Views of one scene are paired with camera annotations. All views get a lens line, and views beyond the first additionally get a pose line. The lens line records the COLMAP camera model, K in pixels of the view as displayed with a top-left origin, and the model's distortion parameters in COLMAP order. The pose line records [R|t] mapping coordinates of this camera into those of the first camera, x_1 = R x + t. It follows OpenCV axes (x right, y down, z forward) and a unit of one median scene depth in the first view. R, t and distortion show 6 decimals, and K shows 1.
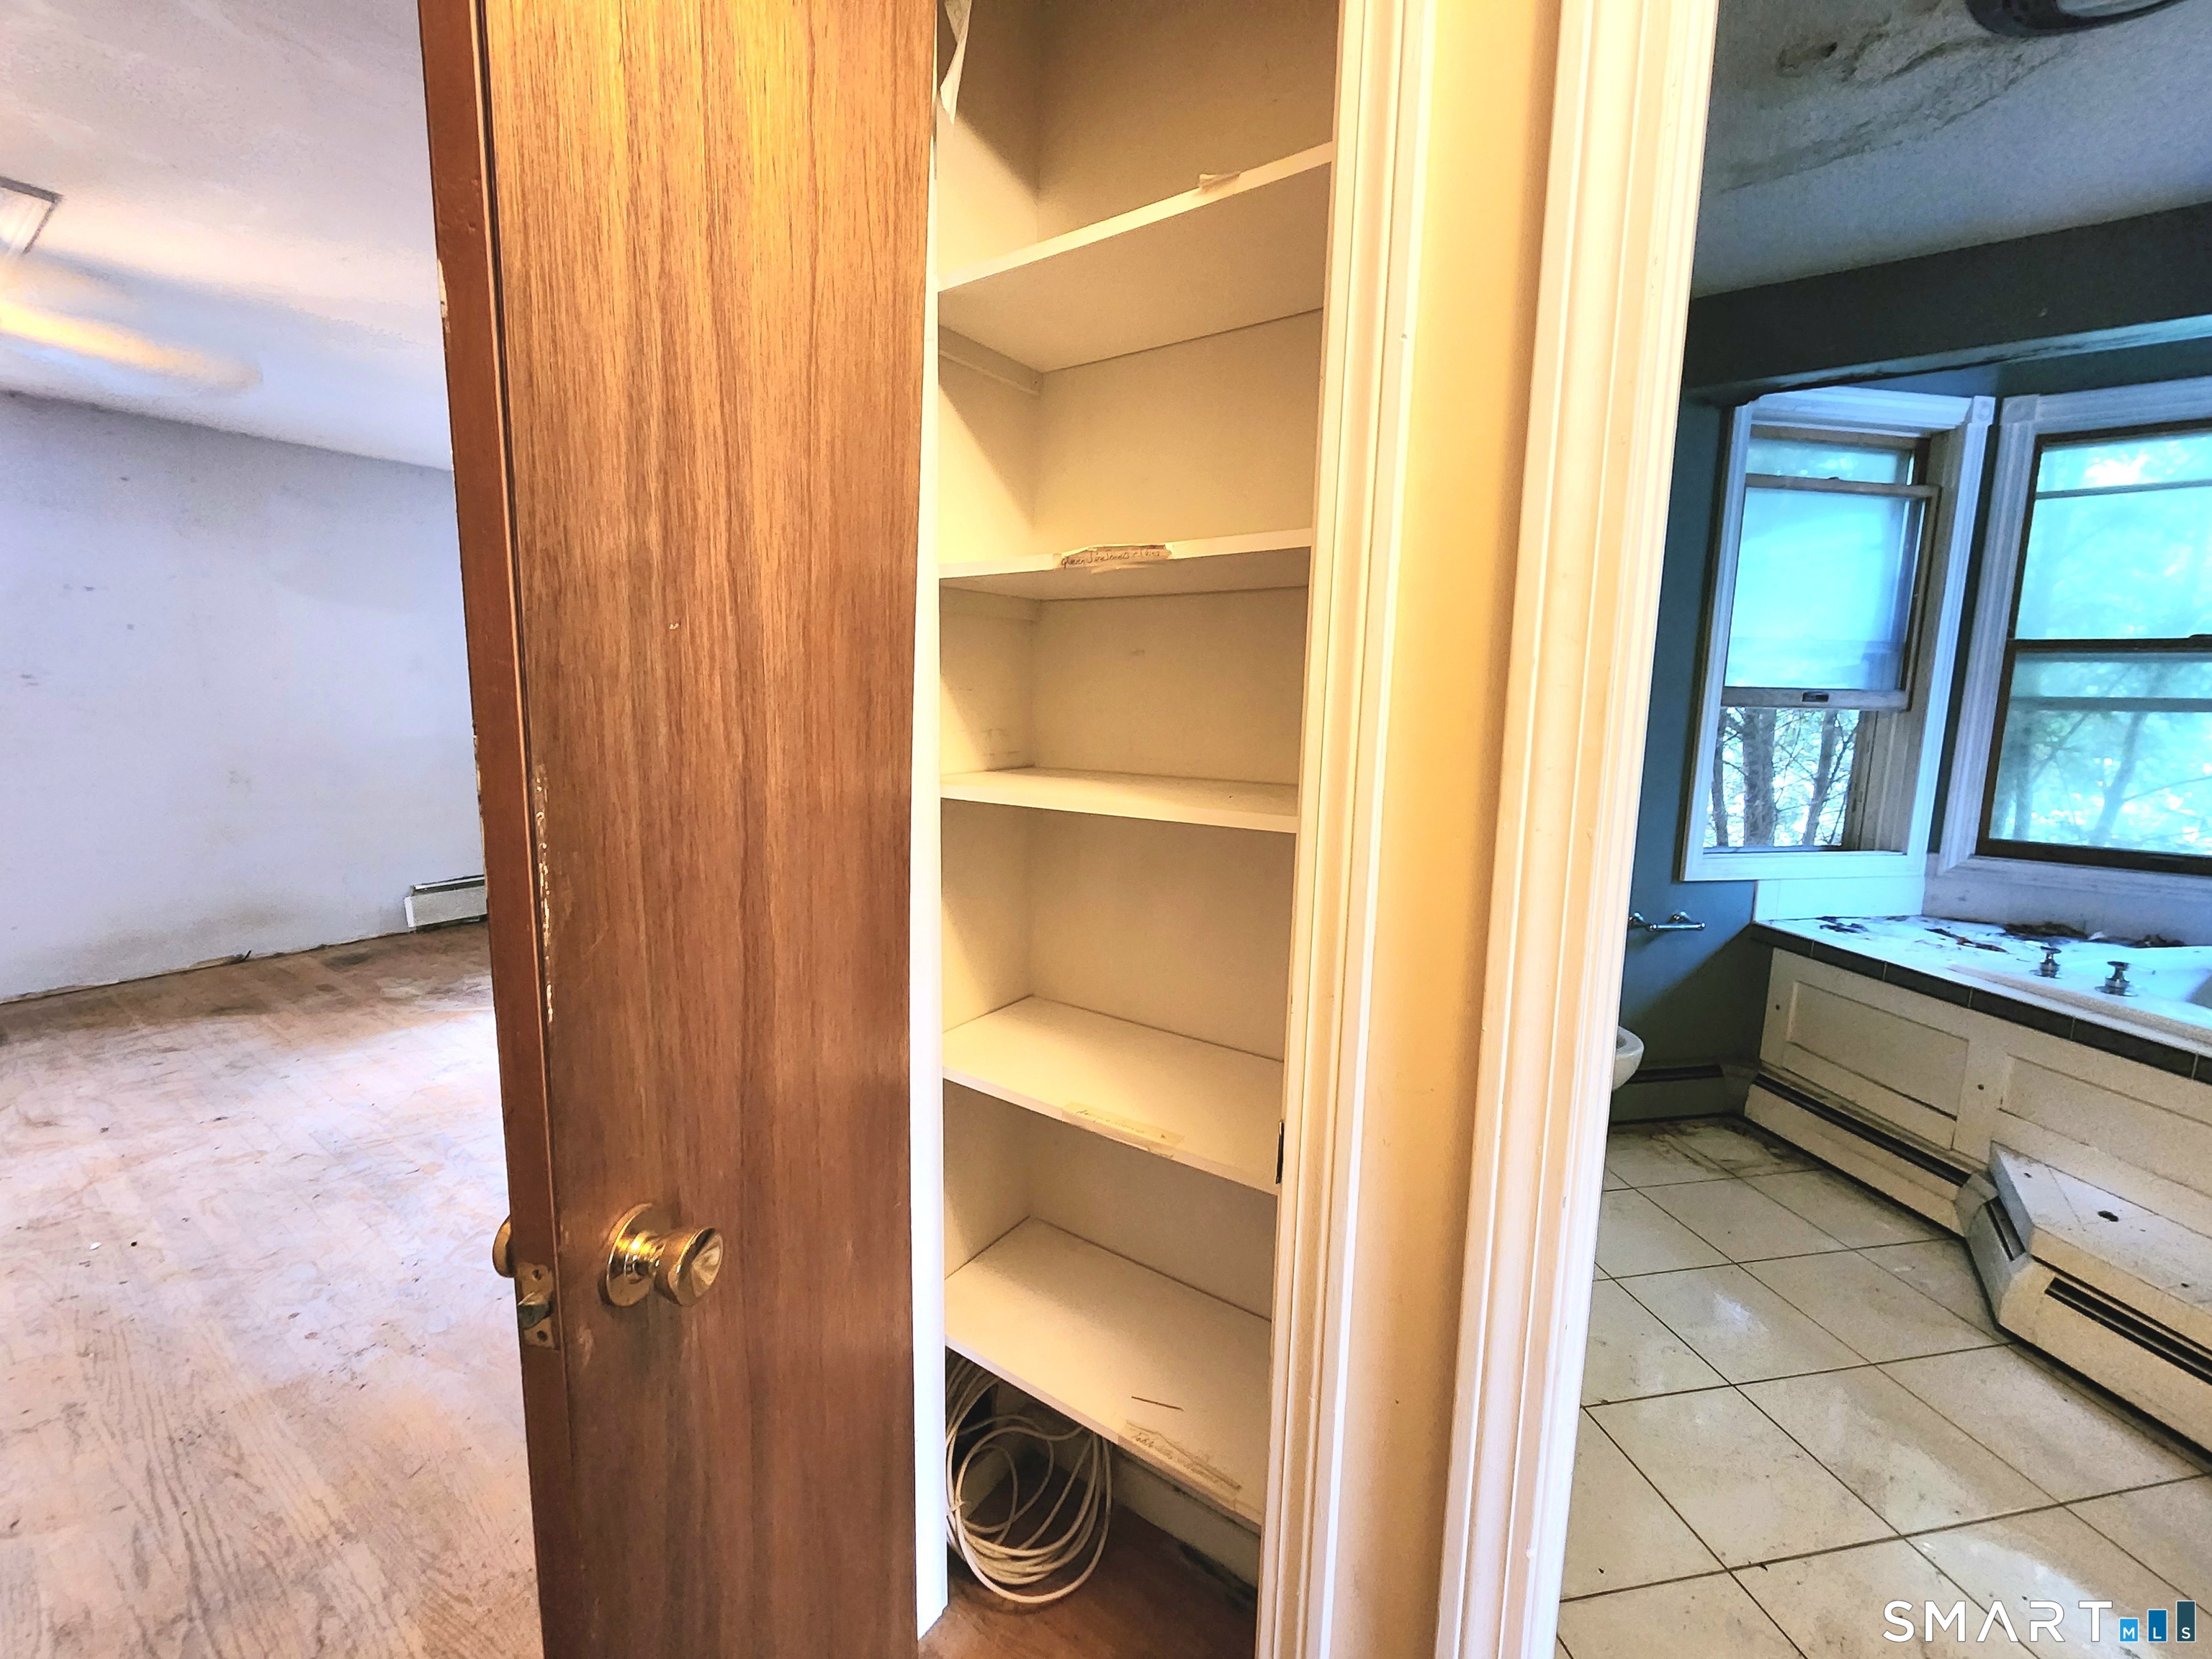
lens RADIAL K [[898.8, 0, 1093.5], [0, 898.8, 818.9], [0, 0, 1]] dist [-0.001104, -0.000653]
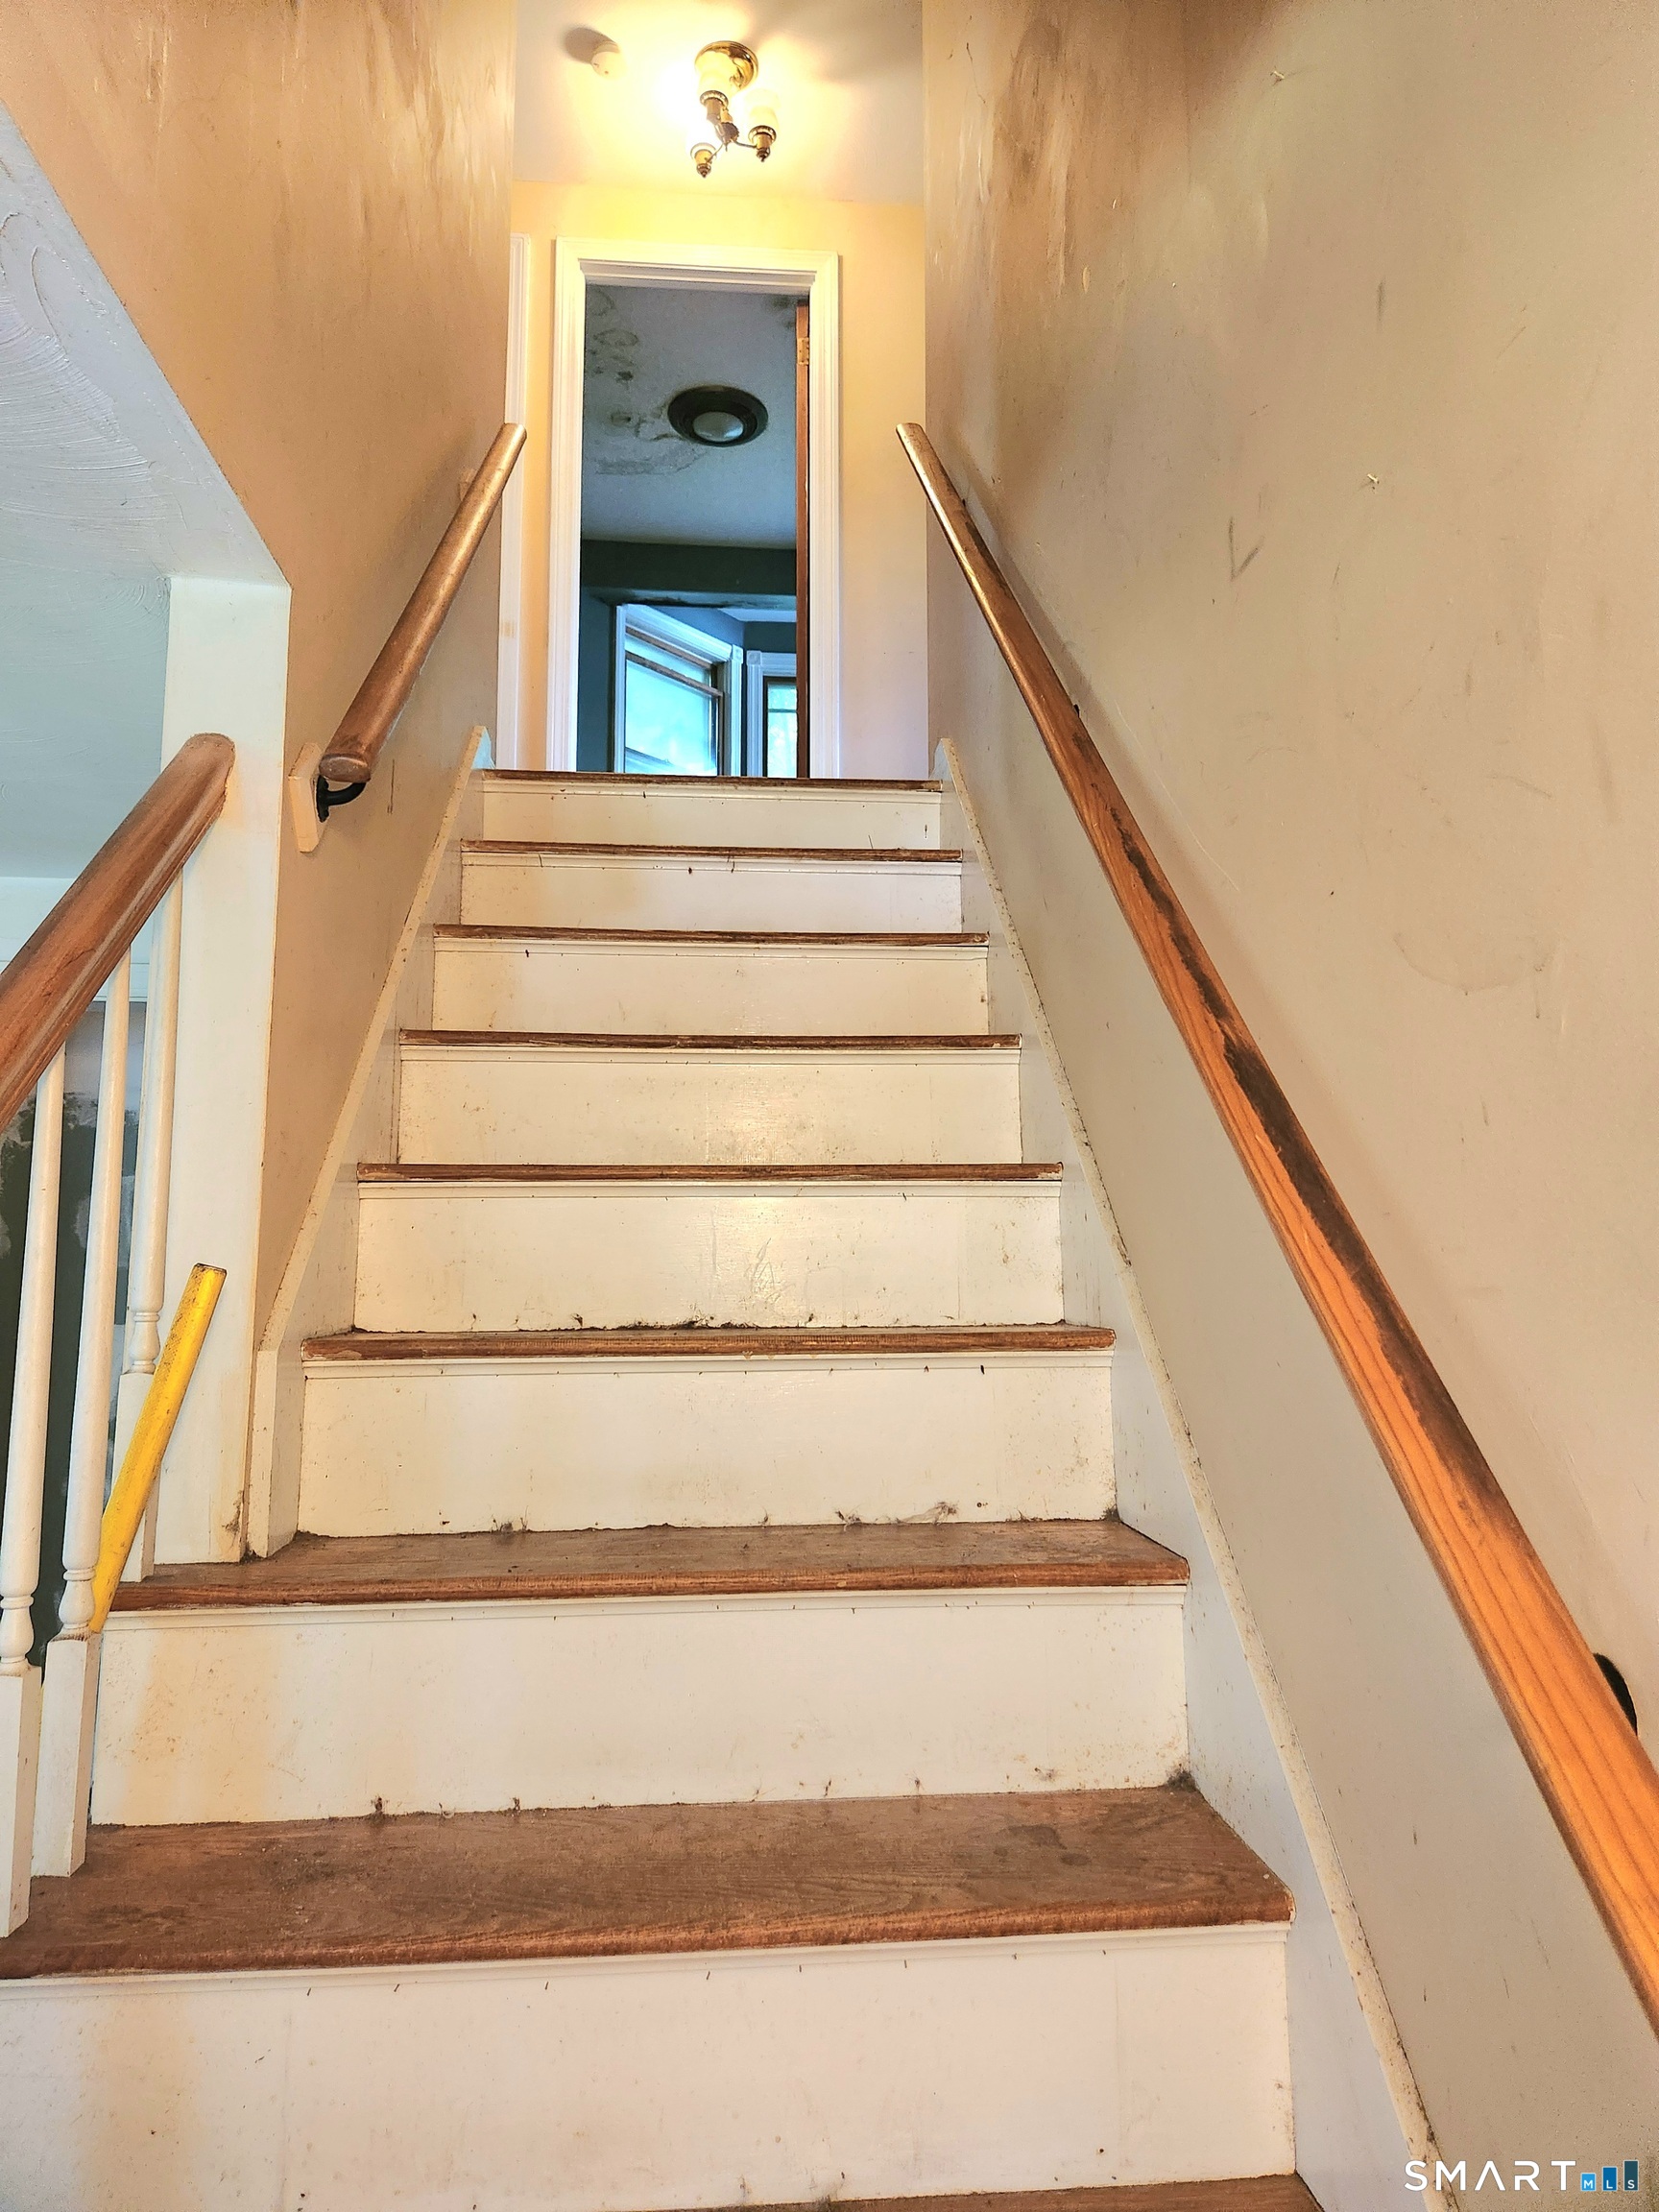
lens RADIAL K [[1506.7, 0, 829.5], [0, 1506.7, 1106.0], [0, 0, 1]] dist [0.001287, -0.000320]
pose [[0.764071, 0.067729, 0.641567, -0.707966], [0.097379, 0.970971, -0.218477, 1.066758], [-0.637740, 0.229407, 0.735296, -1.084032]]
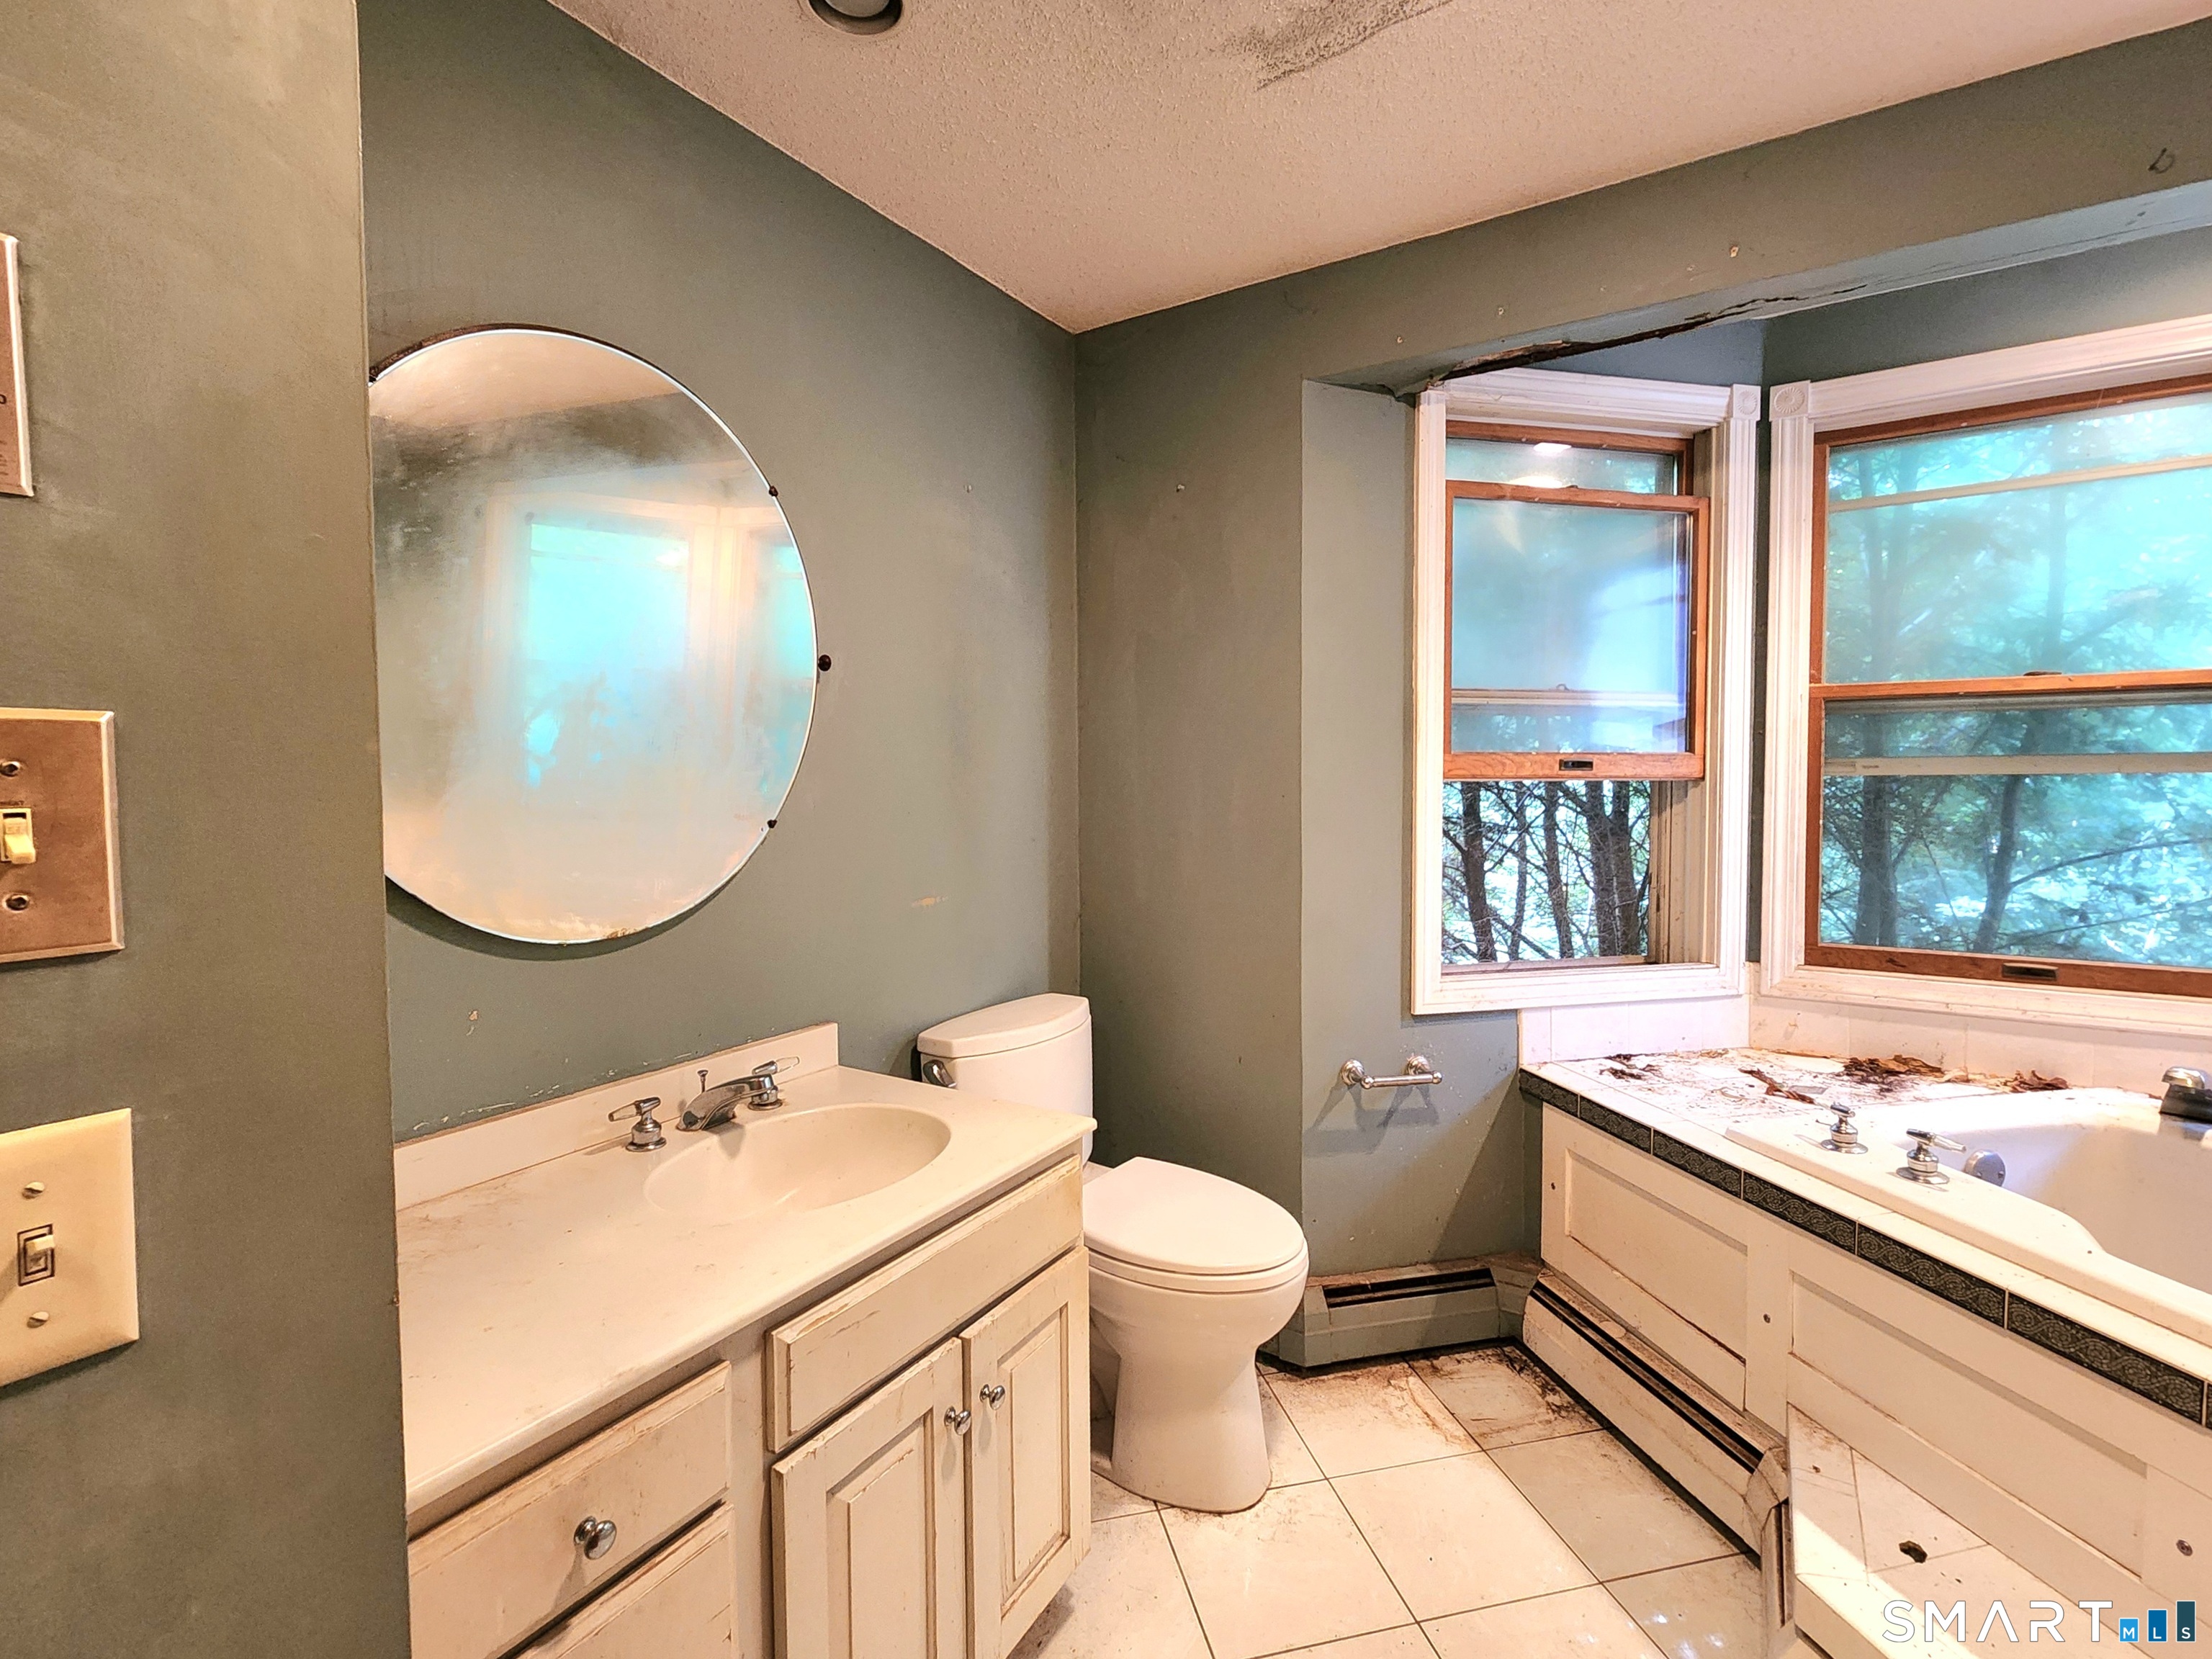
lens RADIAL K [[991.1, 0, 1106.0], [0, 991.1, 829.5], [0, 0, 1]] dist [0.002221, 0.000332]
pose [[0.998676, -0.029130, 0.042411, 0.374993], [0.033035, 0.994978, -0.094480, -0.015130], [-0.039446, 0.095756, 0.994623, 0.183518]]
